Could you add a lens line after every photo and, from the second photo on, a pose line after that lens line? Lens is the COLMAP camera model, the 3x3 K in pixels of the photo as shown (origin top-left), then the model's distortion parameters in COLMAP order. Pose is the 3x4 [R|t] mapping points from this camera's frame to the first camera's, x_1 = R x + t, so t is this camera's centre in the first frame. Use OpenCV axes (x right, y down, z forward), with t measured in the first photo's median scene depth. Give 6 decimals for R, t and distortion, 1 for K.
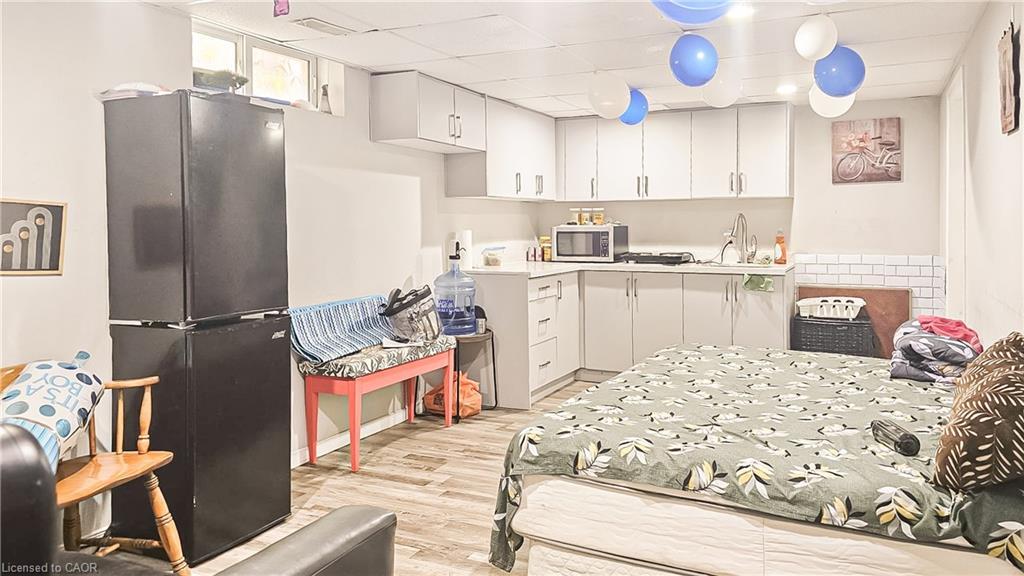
lens RADIAL K [[723.7, 0, 521.2], [0, 723.7, 285.5], [0, 0, 1]] dist [0.004177, -0.000270]
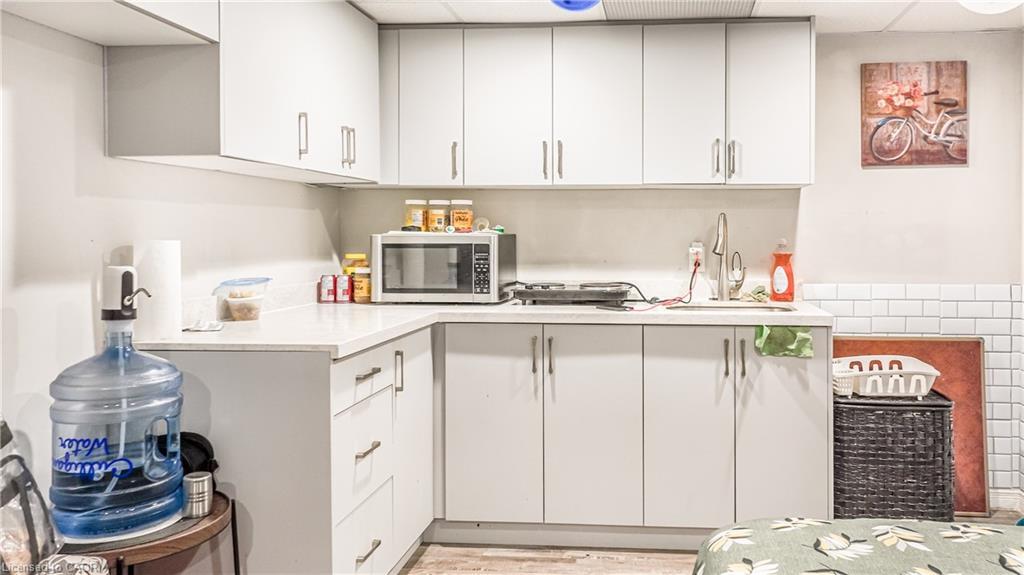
lens RADIAL K [[868.0, 0, 637.3], [0, 868.0, 246.8], [0, 0, 1]] dist [0.002223, 0.000940]
pose [[0.930029, 0.002195, 0.367479, -0.008461], [0.023730, 0.997537, -0.066013, -0.031276], [-0.366719, 0.070114, 0.927686, 0.412700]]
